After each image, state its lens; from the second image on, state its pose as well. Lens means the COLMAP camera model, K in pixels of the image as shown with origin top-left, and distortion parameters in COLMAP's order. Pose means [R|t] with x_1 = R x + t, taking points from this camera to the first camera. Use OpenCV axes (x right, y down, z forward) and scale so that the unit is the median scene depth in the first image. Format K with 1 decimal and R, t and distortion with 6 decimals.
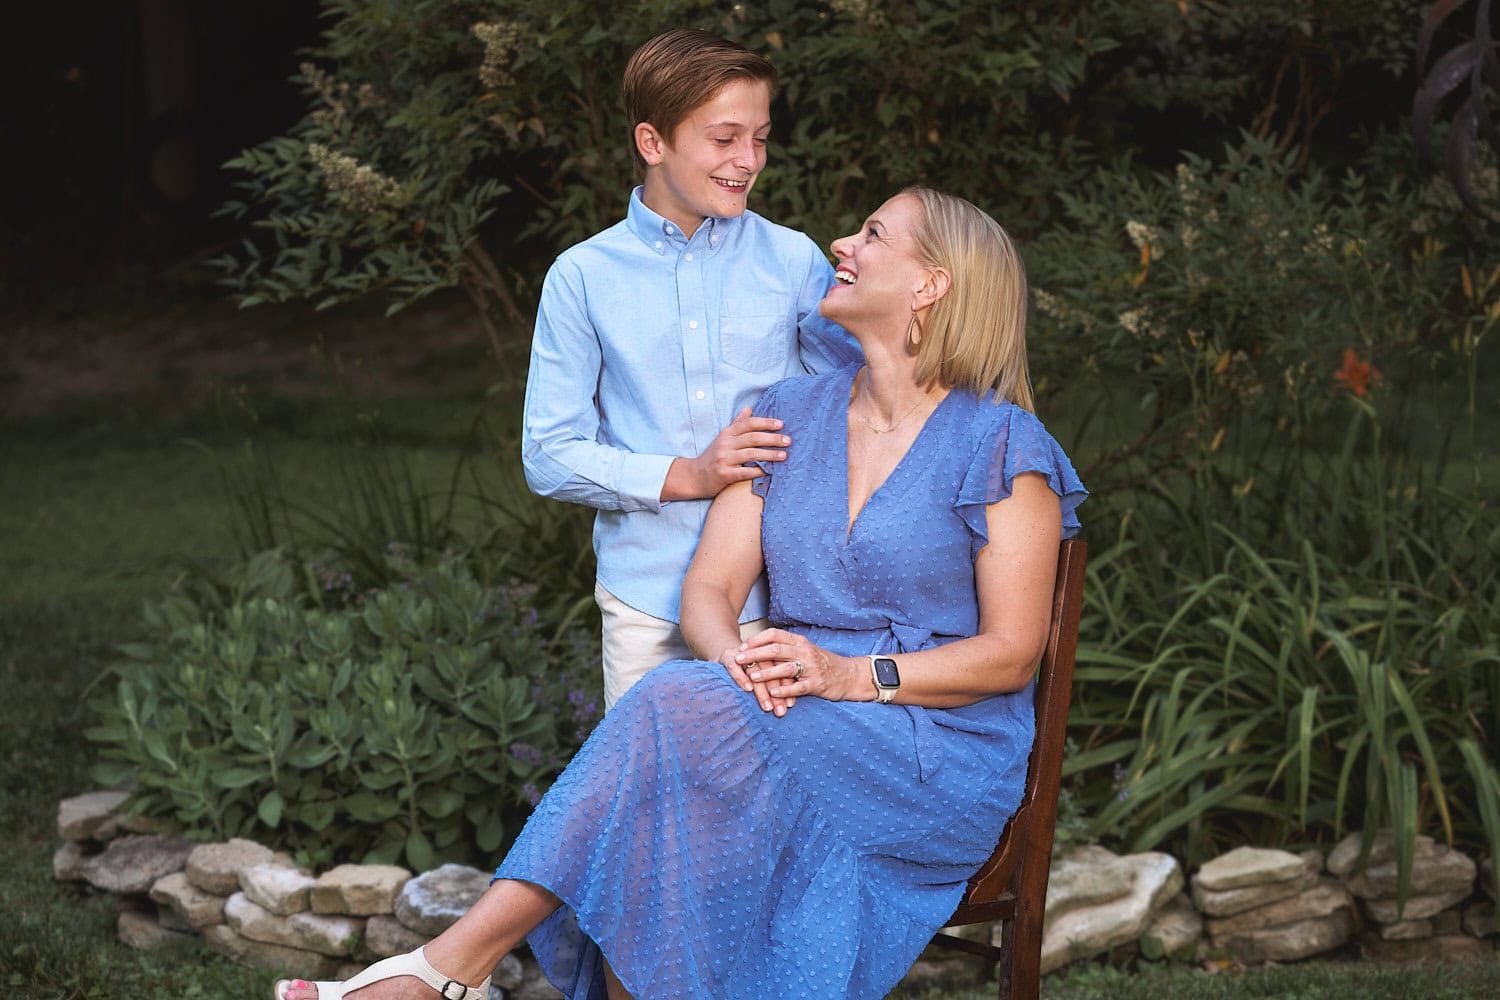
lens RADIAL K [[3242.0, 0, 677.9], [0, 3242.0, 356.7], [0, 0, 1]] dist [0.059509, -1.518630]
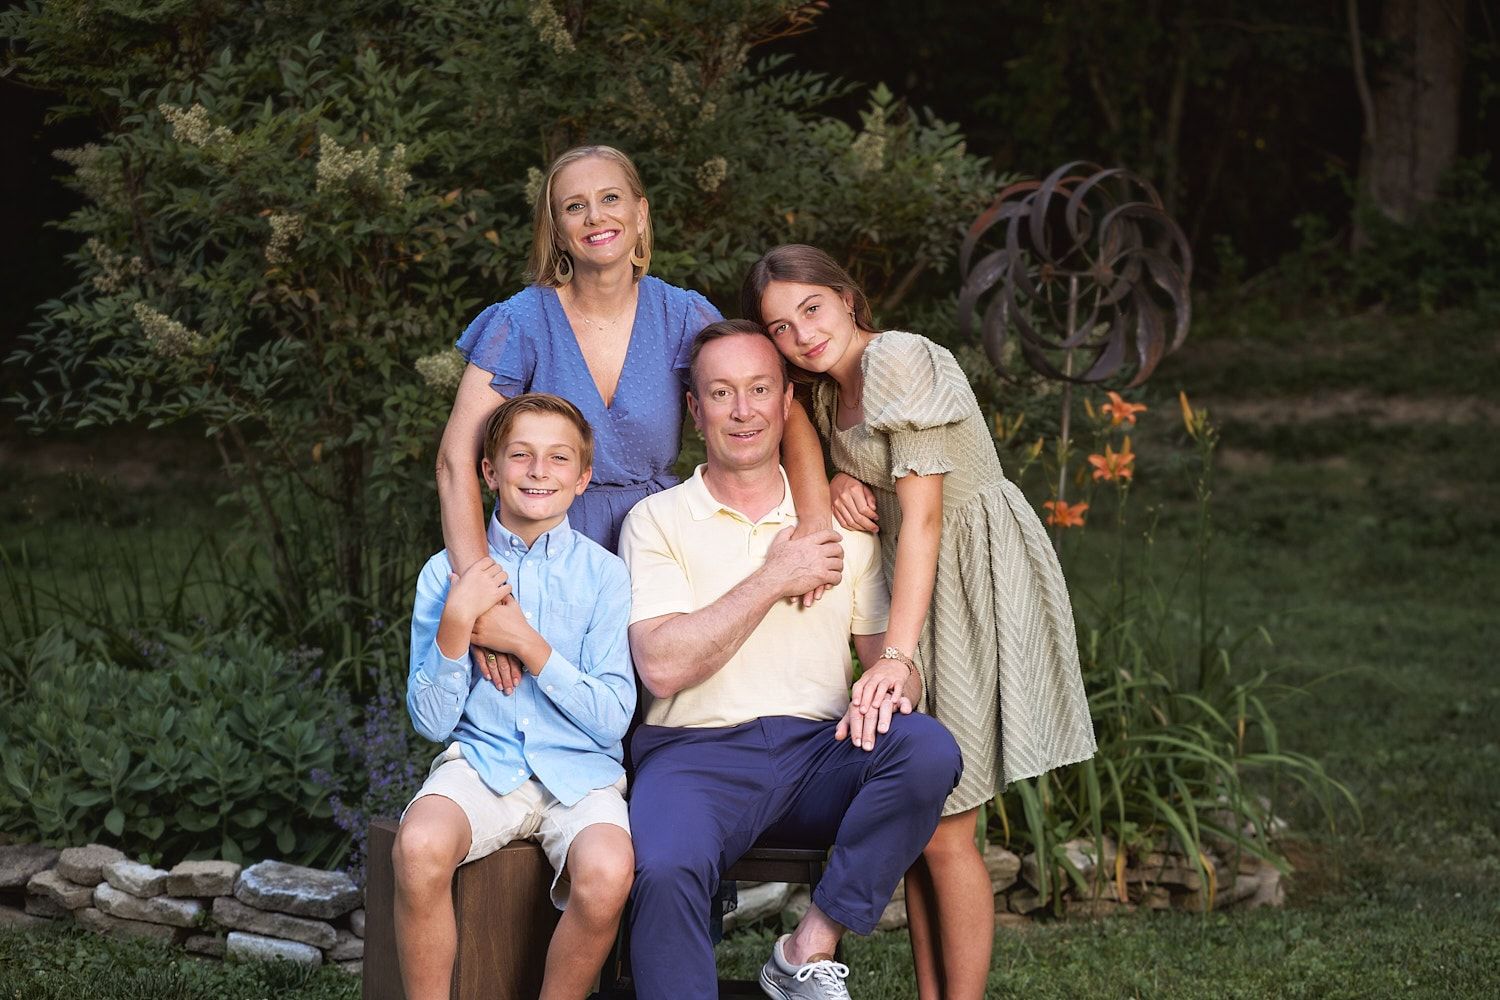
lens RADIAL K [[3111.9, 0, 750.0], [0, 3111.9, 500.0], [0, 0, 1]] dist [0.031141, -2.179219]
pose [[0.978674, 0.014320, 0.204921, -0.133170], [-0.014863, 0.999889, 0.001109, 0.006580], [-0.204882, -0.004131, 0.978778, -0.255622]]
